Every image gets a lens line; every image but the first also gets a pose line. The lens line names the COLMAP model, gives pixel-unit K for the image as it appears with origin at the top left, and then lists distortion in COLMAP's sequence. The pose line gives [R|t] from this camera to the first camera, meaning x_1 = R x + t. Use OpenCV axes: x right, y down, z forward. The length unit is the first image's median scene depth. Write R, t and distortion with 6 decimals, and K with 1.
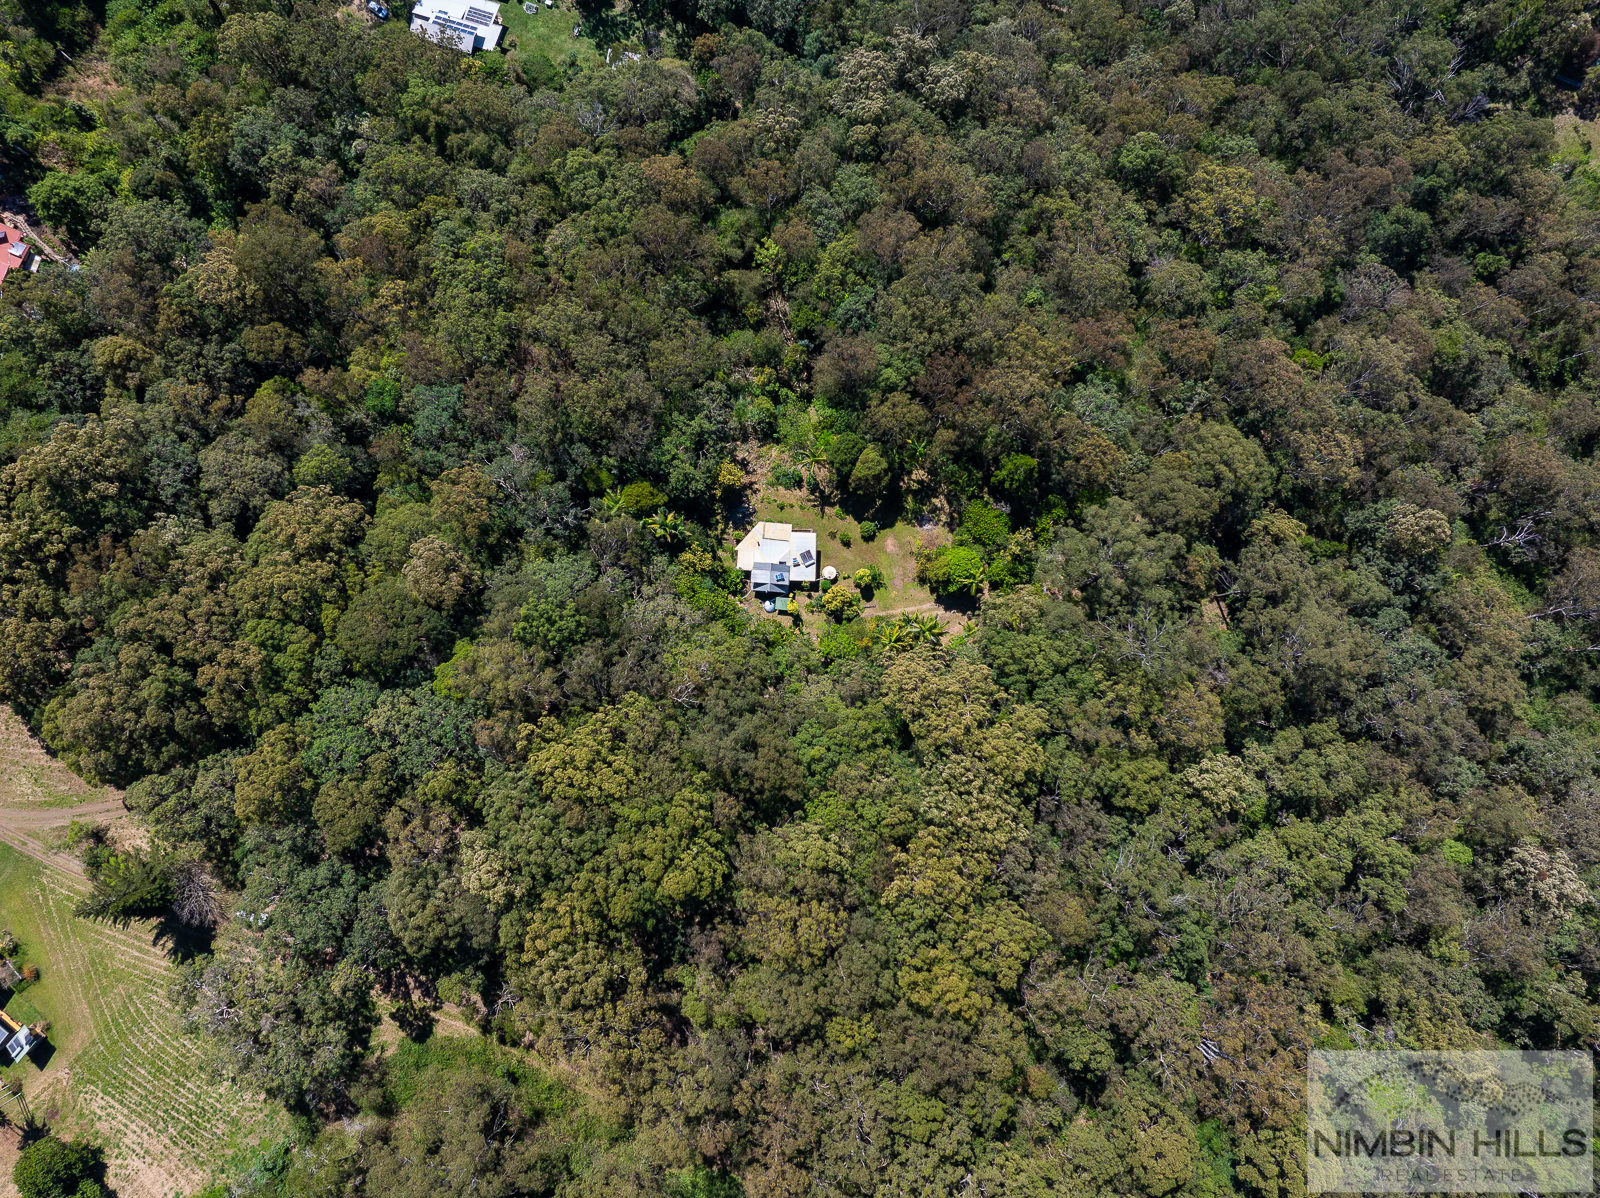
lens RADIAL K [[1126.7, 0, 800.1], [0, 1126.7, 599.1], [0, 0, 1]] dist [-0.038840, 0.004273]
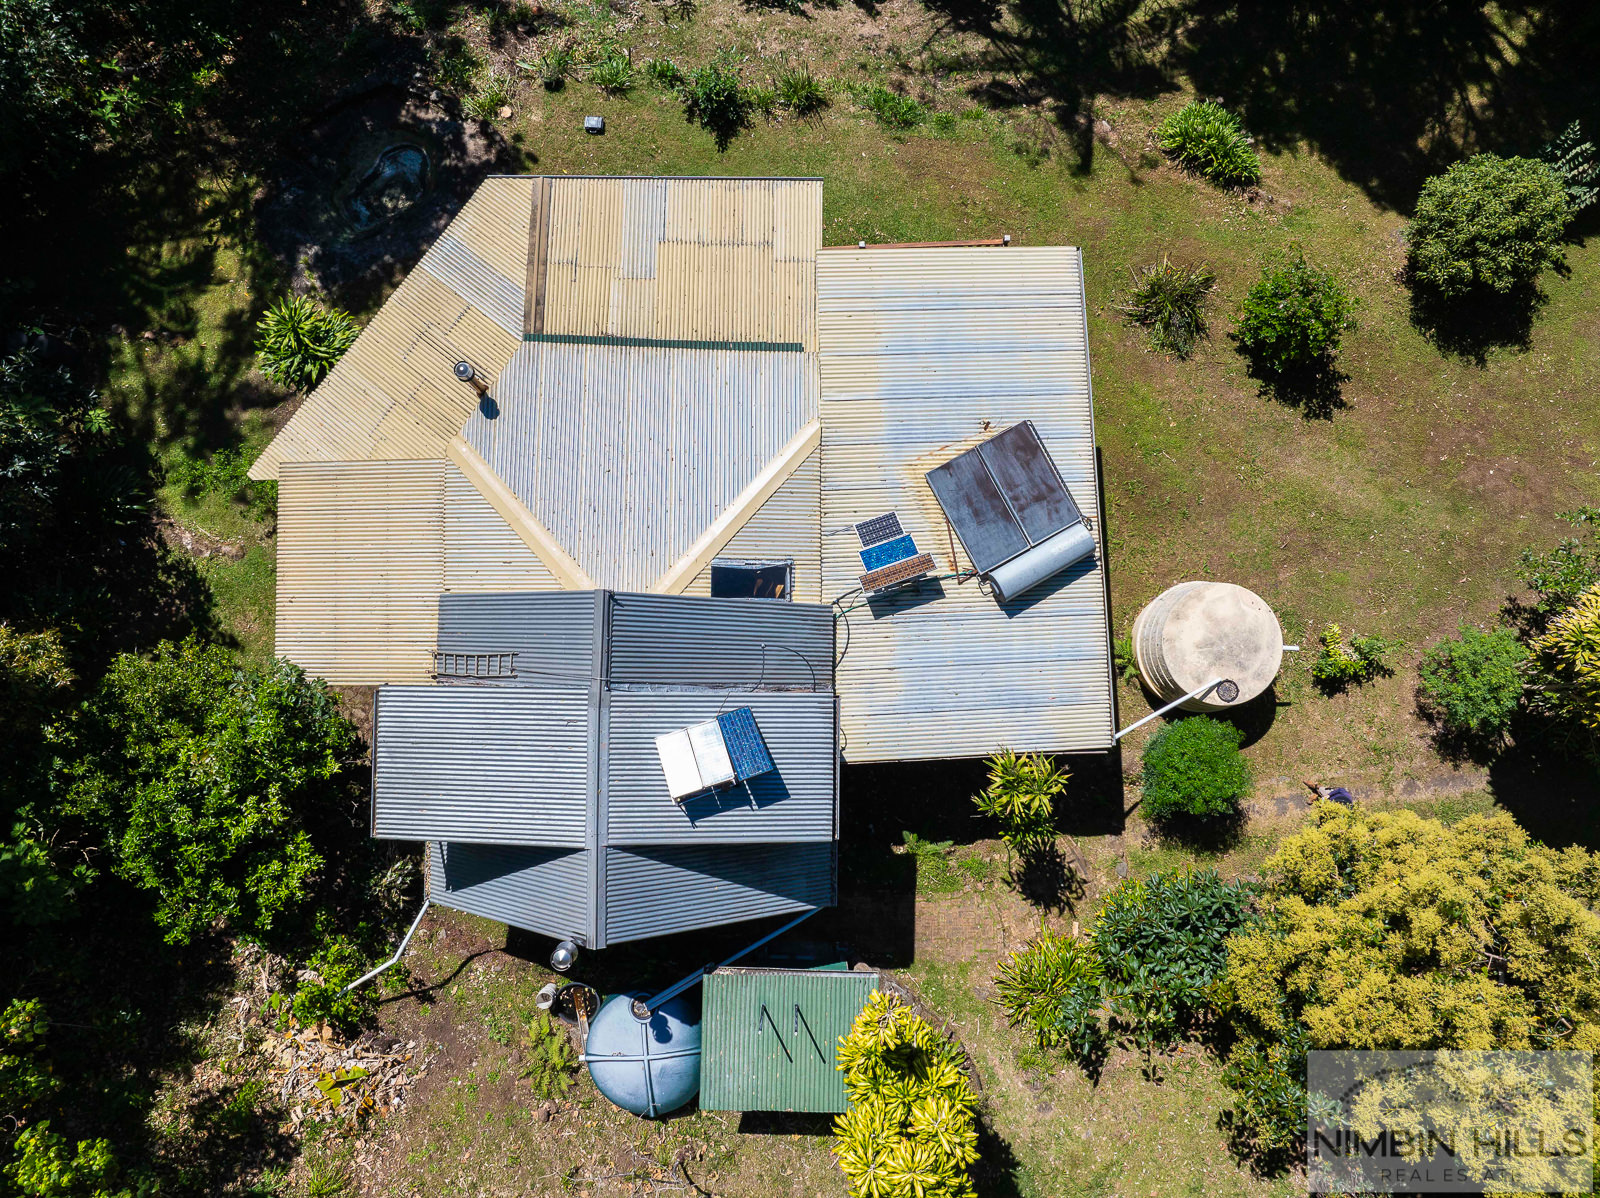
lens RADIAL K [[1126.7, 0, 799.6], [0, 1126.7, 597.4], [0, 0, 1]] dist [-0.038840, 0.004273]
pose [[0.996806, -0.066998, -0.043474, -0.007639], [0.067604, 0.997632, 0.012623, -0.031323], [0.042526, -0.015521, 0.998975, 0.903597]]
